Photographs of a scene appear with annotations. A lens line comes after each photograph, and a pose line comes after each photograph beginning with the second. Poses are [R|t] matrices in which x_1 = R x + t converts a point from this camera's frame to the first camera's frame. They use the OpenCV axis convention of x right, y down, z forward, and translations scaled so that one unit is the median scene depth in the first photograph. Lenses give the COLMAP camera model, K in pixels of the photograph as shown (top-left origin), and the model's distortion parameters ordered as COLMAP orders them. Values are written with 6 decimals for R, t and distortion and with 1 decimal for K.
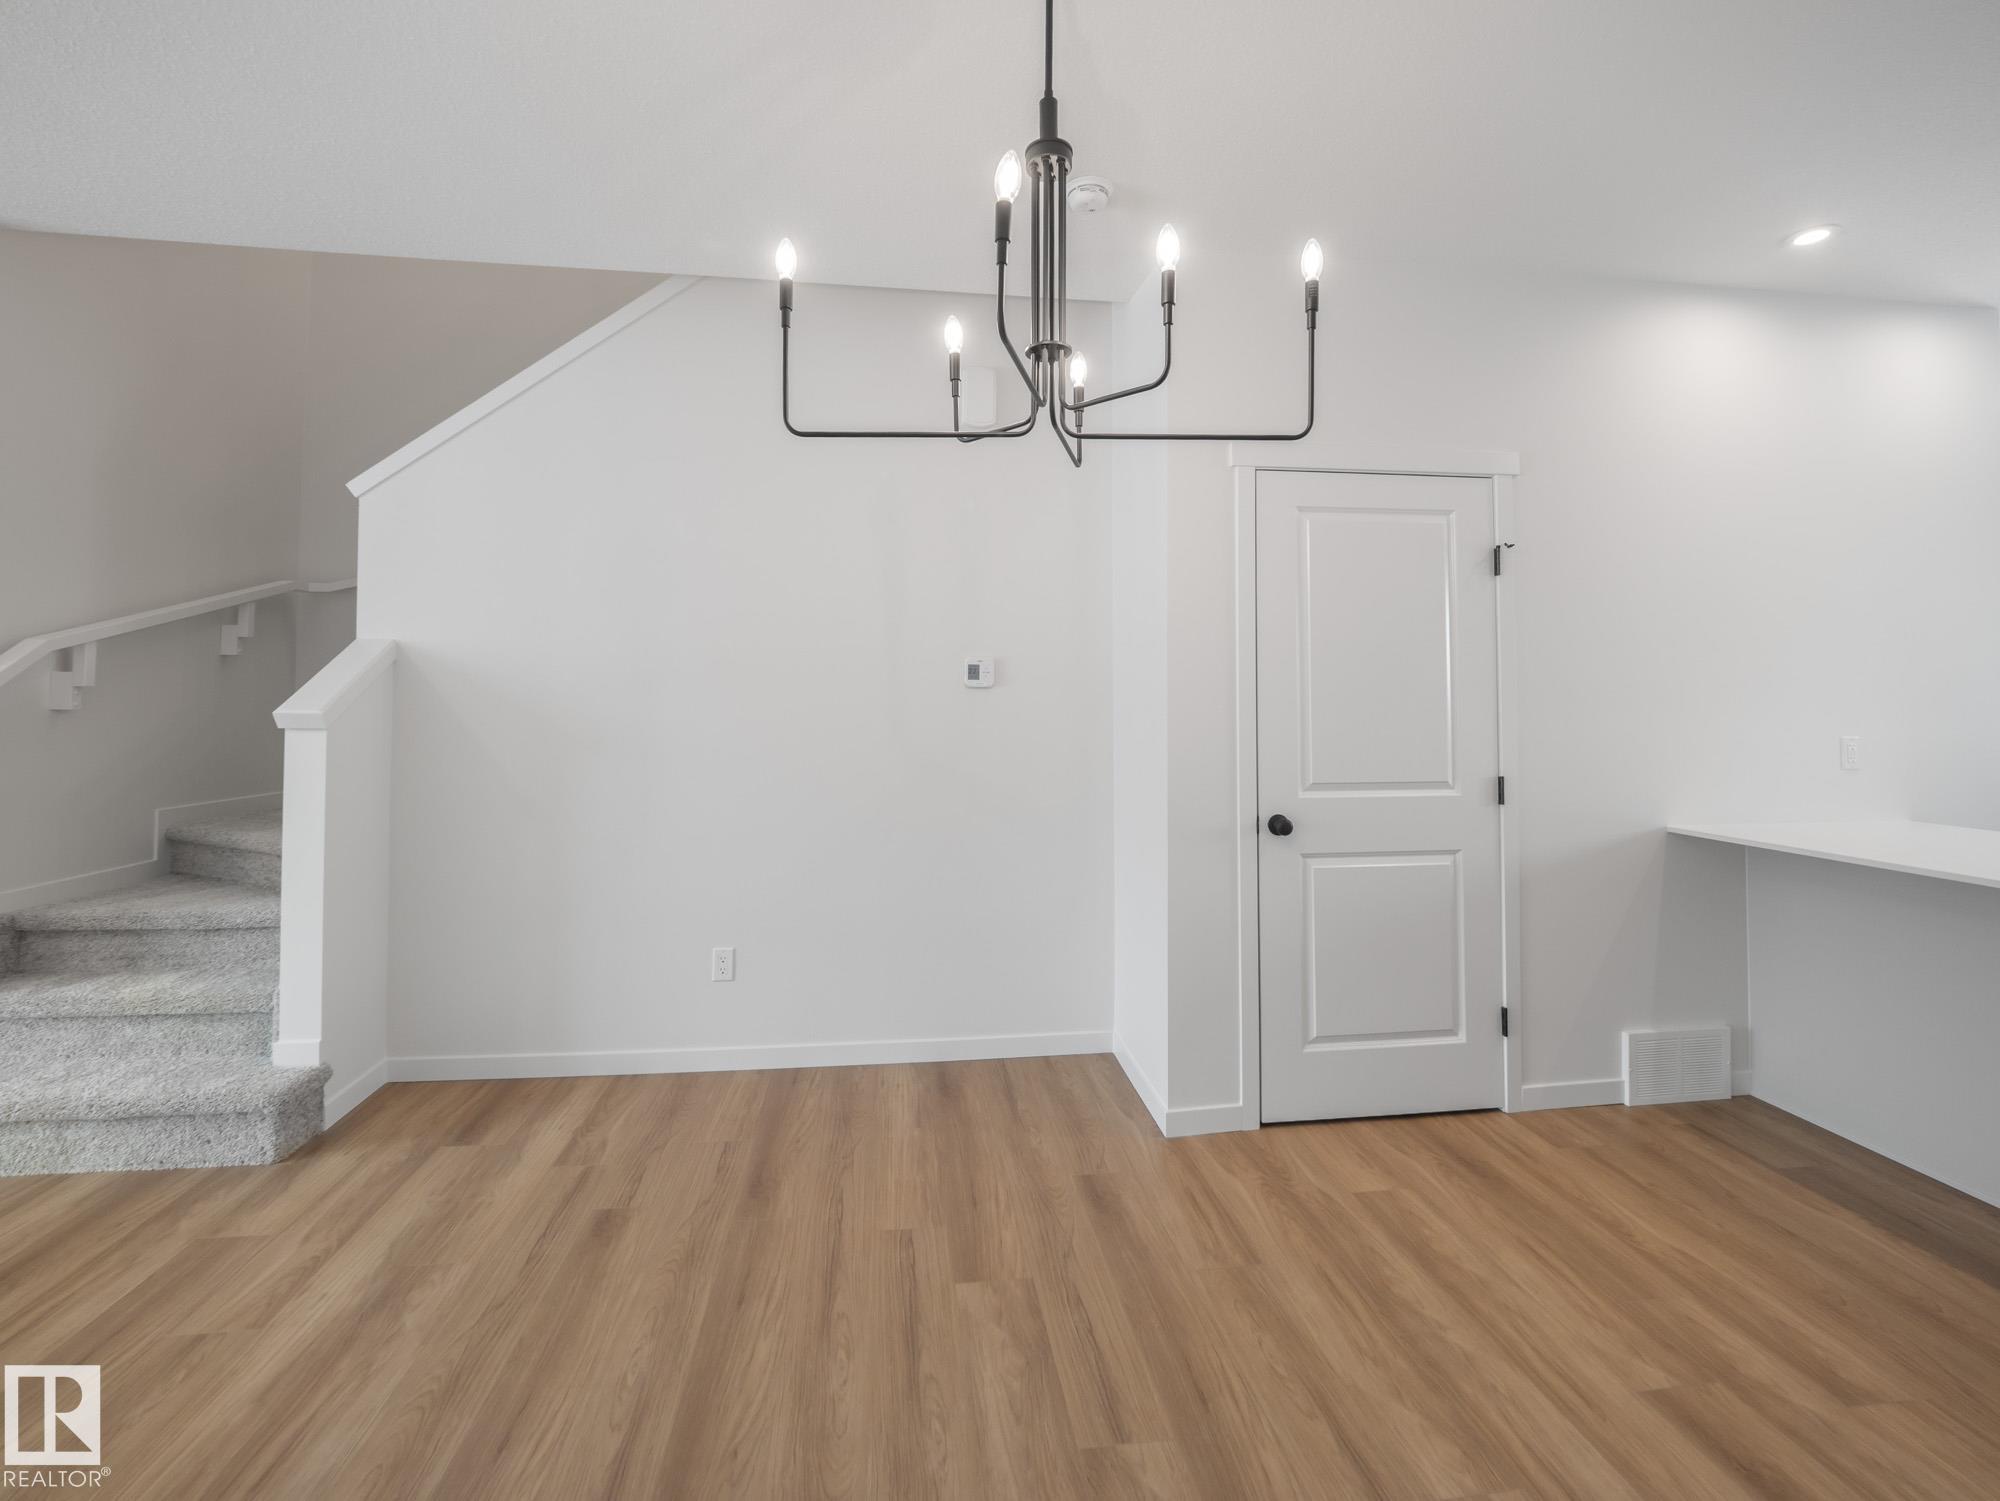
lens RADIAL K [[869.4, 0, 998.7], [0, 869.4, 685.3], [0, 0, 1]] dist [0.019982, -0.010351]
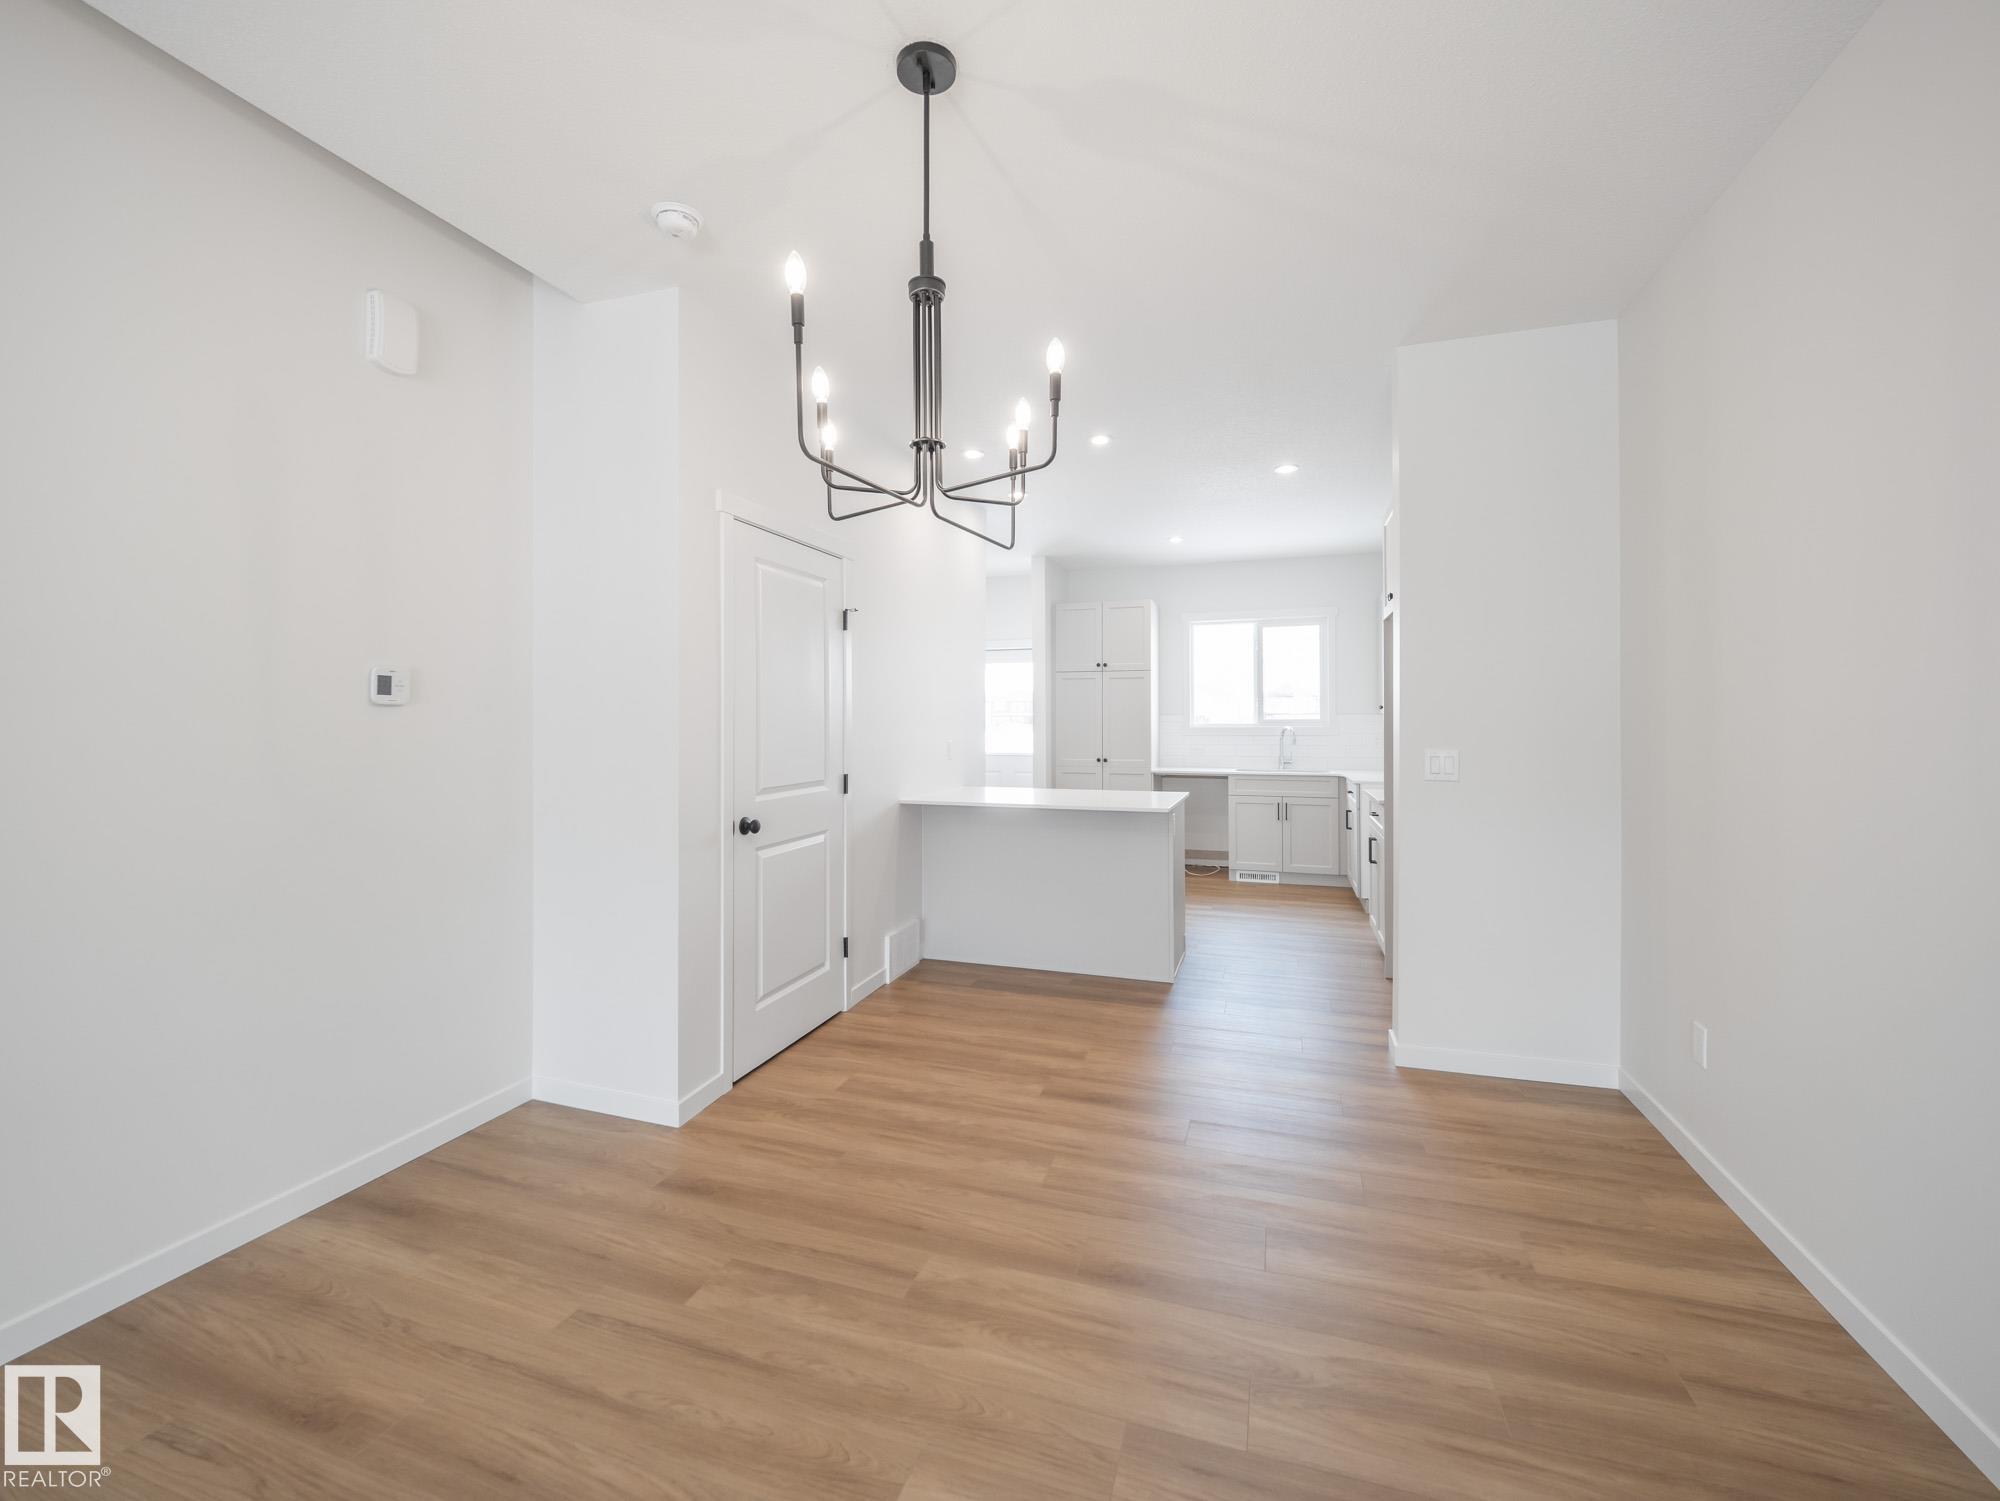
lens RADIAL K [[837.2, 0, 999.2], [0, 837.2, 713.6], [0, 0, 1]] dist [0.000785, 0.000366]
pose [[0.444877, 0.004485, 0.895580, -0.589675], [-0.008116, 0.999967, -0.000976, 0.008748], [-0.895555, -0.006834, 0.444899, 0.207281]]
